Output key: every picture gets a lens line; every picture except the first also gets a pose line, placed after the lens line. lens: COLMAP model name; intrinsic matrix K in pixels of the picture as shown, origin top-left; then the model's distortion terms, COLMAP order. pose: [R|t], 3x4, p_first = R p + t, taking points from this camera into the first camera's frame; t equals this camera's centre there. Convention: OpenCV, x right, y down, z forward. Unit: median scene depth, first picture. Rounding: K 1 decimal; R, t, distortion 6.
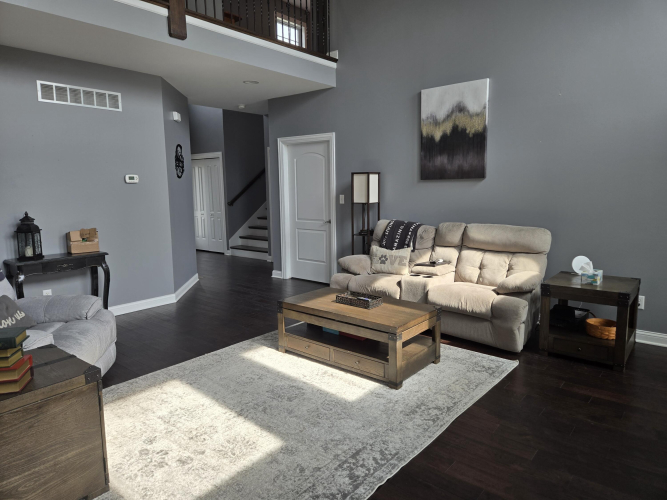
lens RADIAL K [[447.6, 0, 338.4], [0, 447.6, 245.1], [0, 0, 1]] dist [0.068610, -0.051776]
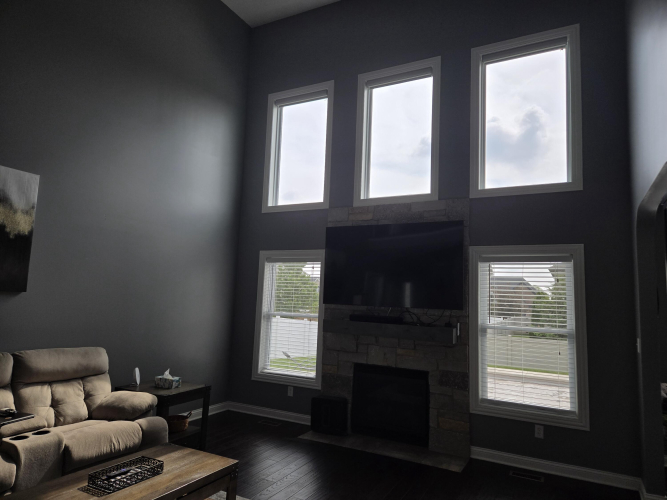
lens RADIAL K [[447.6, 0, 331.1], [0, 447.6, 247.3], [0, 0, 1]] dist [0.068610, -0.051776]
pose [[-0.198367, 0.119239, 0.972848, -0.548780], [0.096029, 0.990161, -0.101780, -0.088157], [-0.975412, 0.073231, -0.207865, 0.605340]]
